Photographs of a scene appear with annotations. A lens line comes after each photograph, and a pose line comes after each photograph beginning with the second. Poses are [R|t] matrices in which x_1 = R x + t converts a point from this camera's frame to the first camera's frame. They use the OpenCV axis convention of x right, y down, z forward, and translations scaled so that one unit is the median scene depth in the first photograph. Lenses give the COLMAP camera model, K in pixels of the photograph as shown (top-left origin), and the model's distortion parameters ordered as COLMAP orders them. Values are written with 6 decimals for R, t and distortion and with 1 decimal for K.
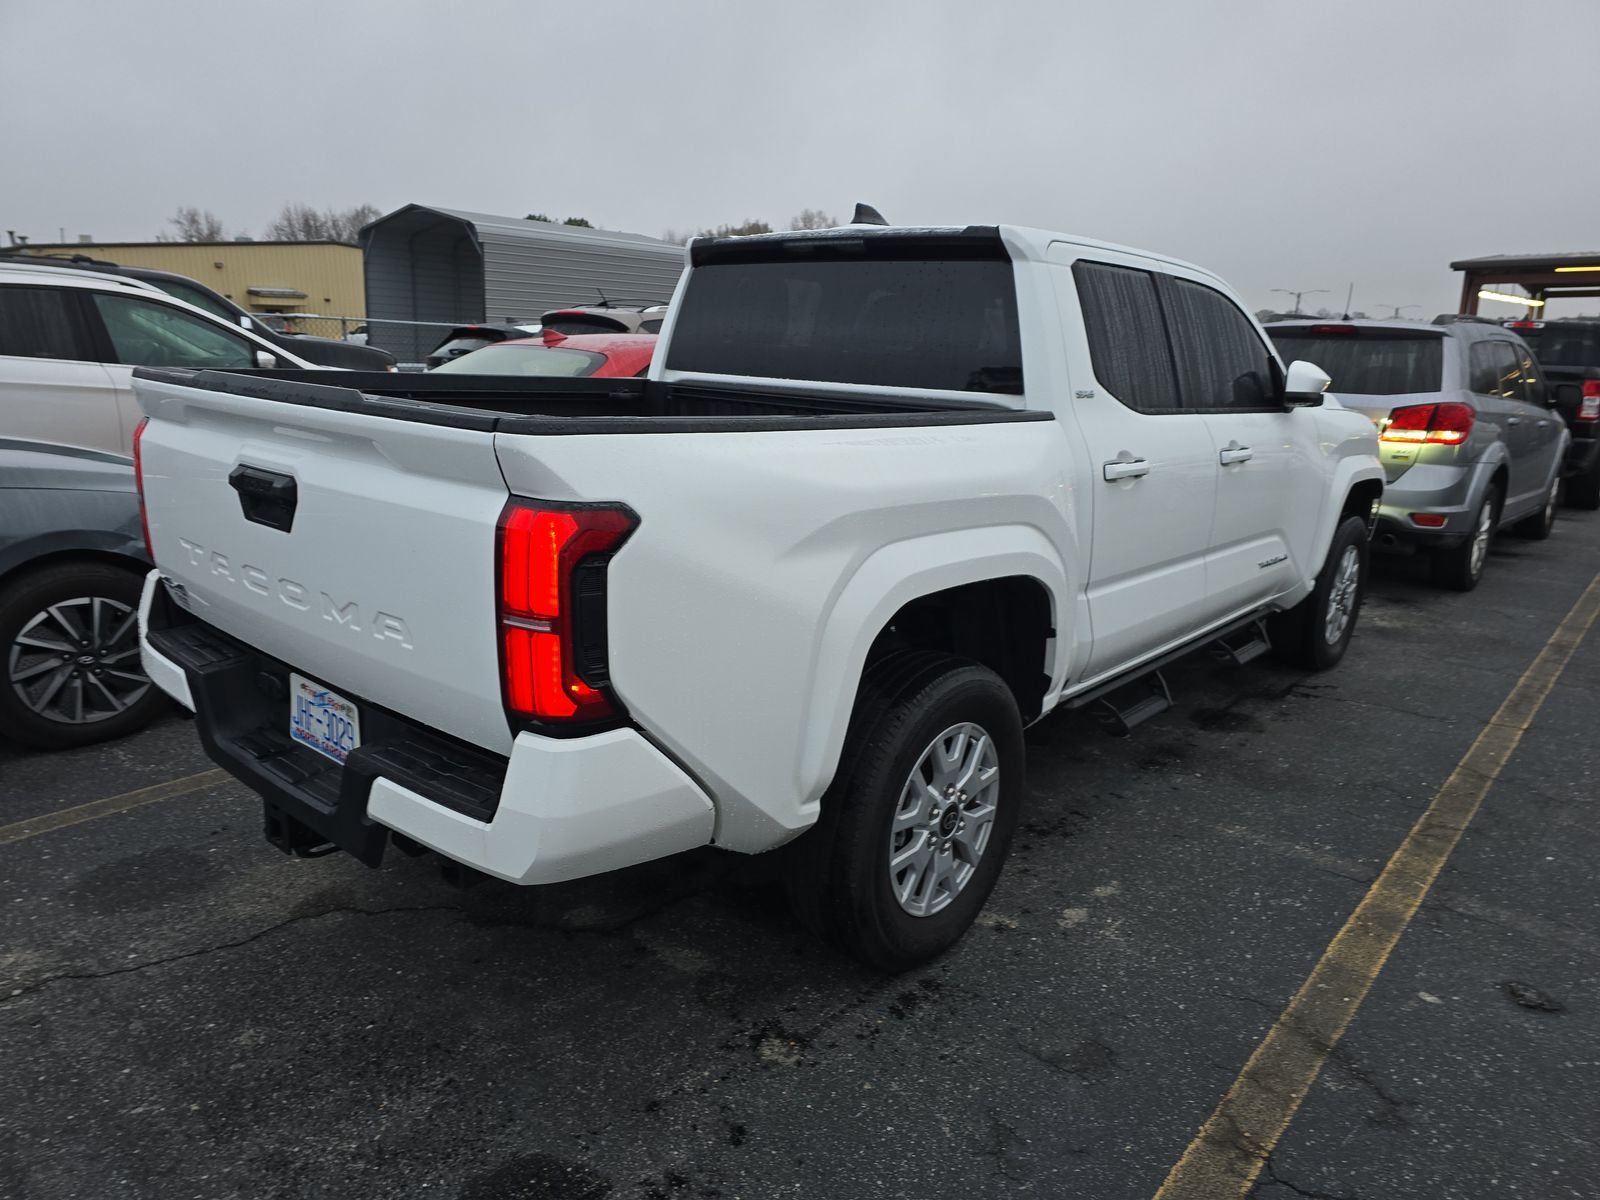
lens RADIAL K [[1068.4, 0, 796.2], [0, 1068.4, 599.9], [0, 0, 1]] dist [0.054982, -0.039782]
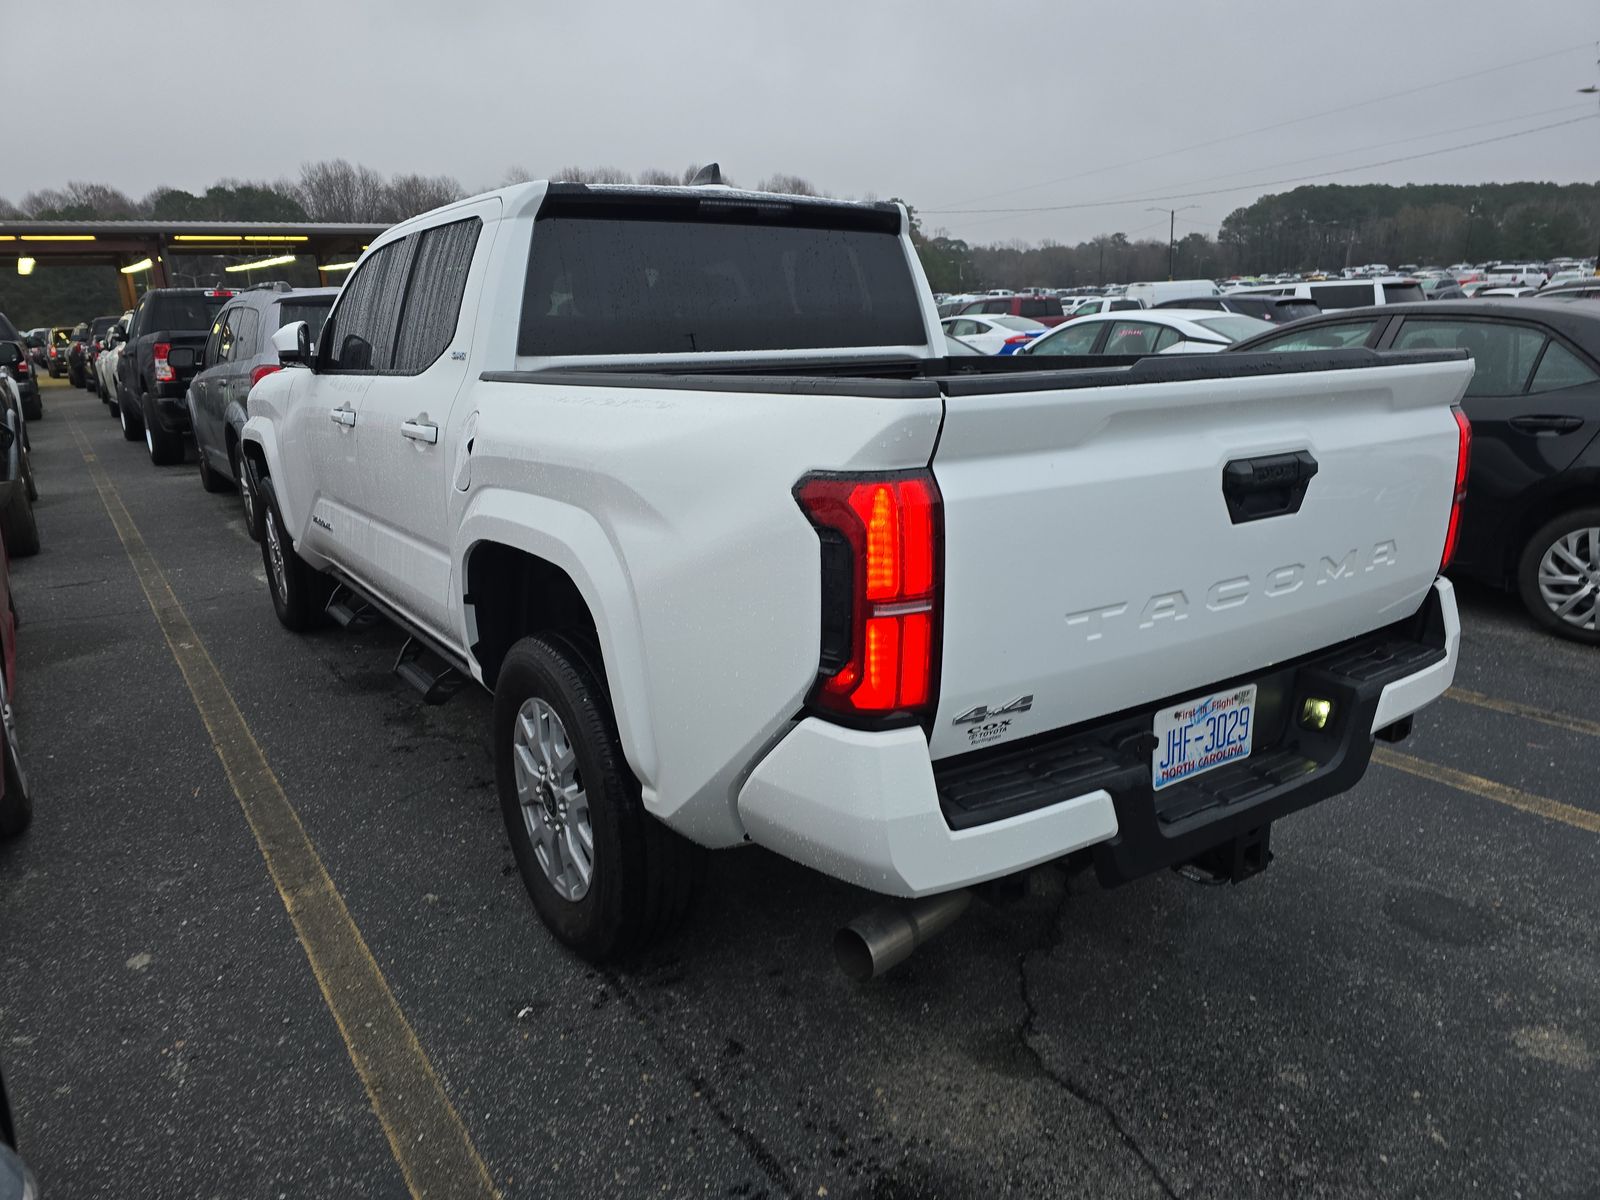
lens RADIAL K [[1068.4, 0, 800.8], [0, 1068.4, 596.2], [0, 0, 1]] dist [0.054982, -0.039782]
pose [[0.260445, -0.276709, 0.924987, -1.116377], [0.256784, 0.943397, 0.209914, -0.228813], [-0.930715, 0.182851, 0.316757, 0.849399]]
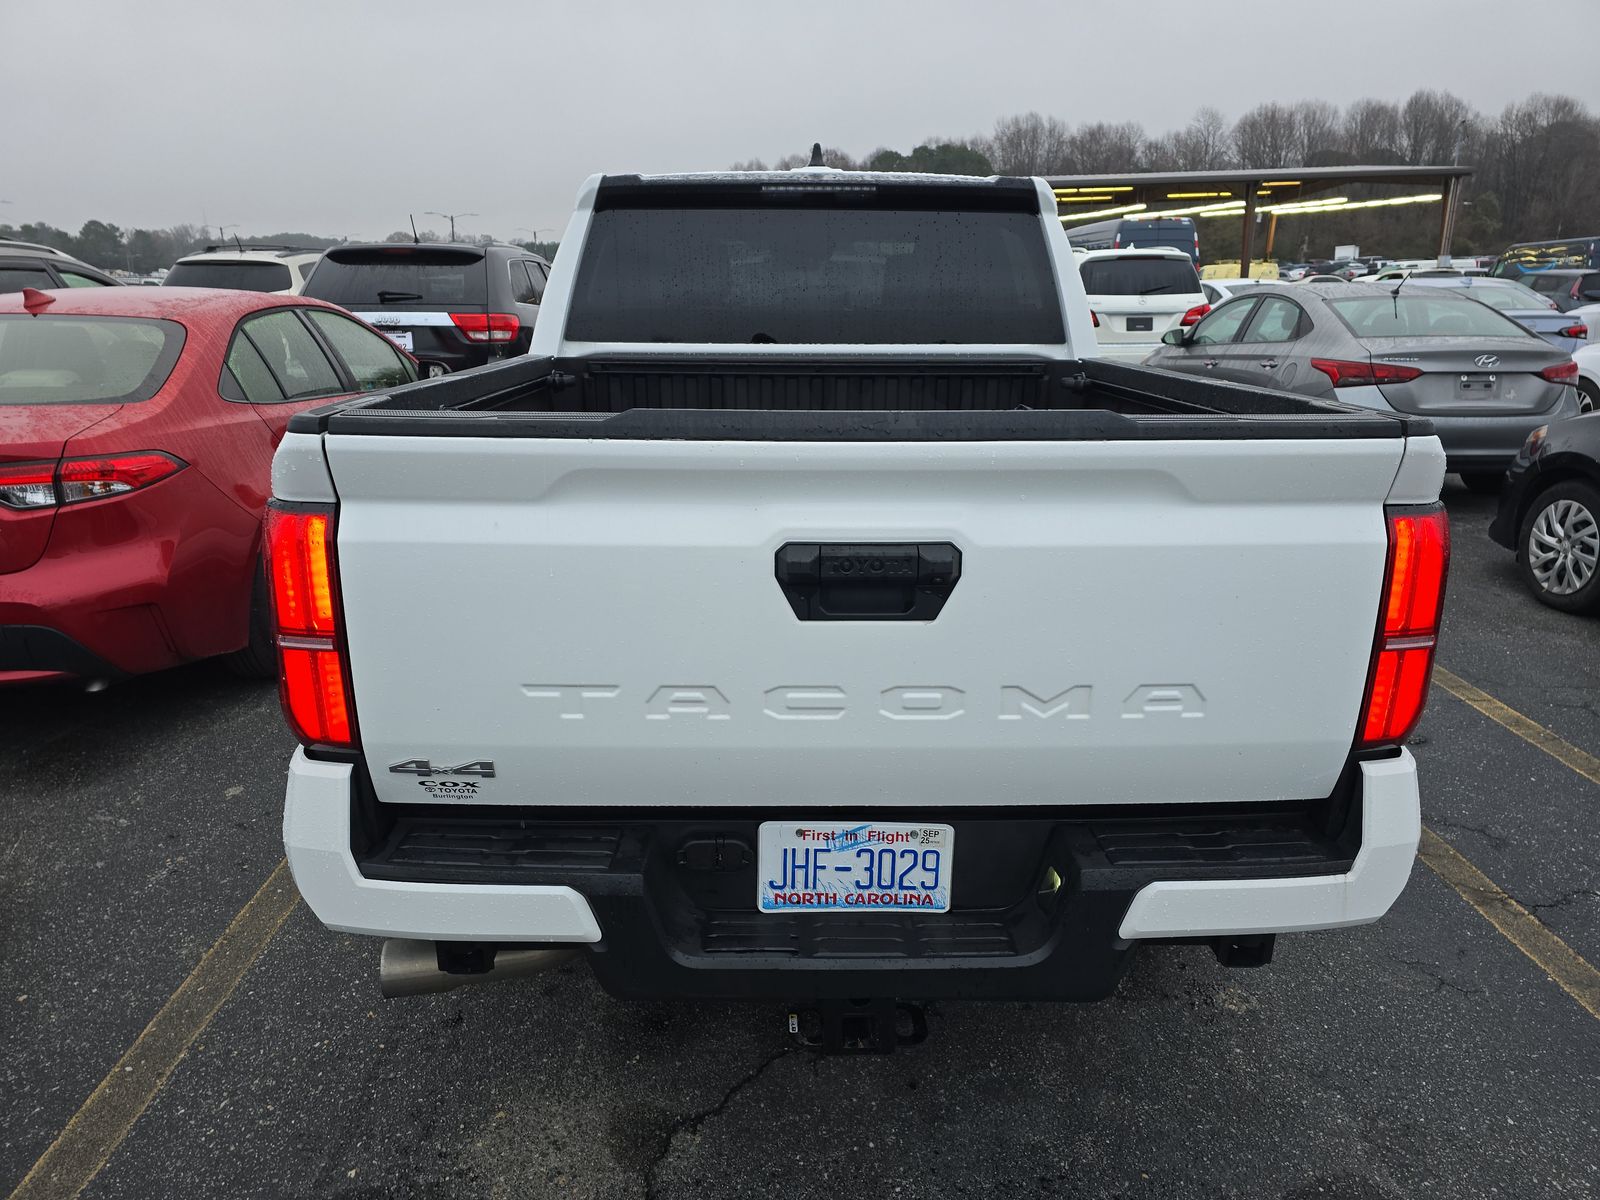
lens RADIAL K [[1068.4, 0, 805.4], [0, 1068.4, 592.8], [0, 0, 1]] dist [0.054982, -0.039782]
pose [[0.742996, -0.219658, 0.632224, -0.743607], [0.181227, 0.975350, 0.125893, -0.140555], [-0.644293, 0.021038, 0.764489, 0.388325]]
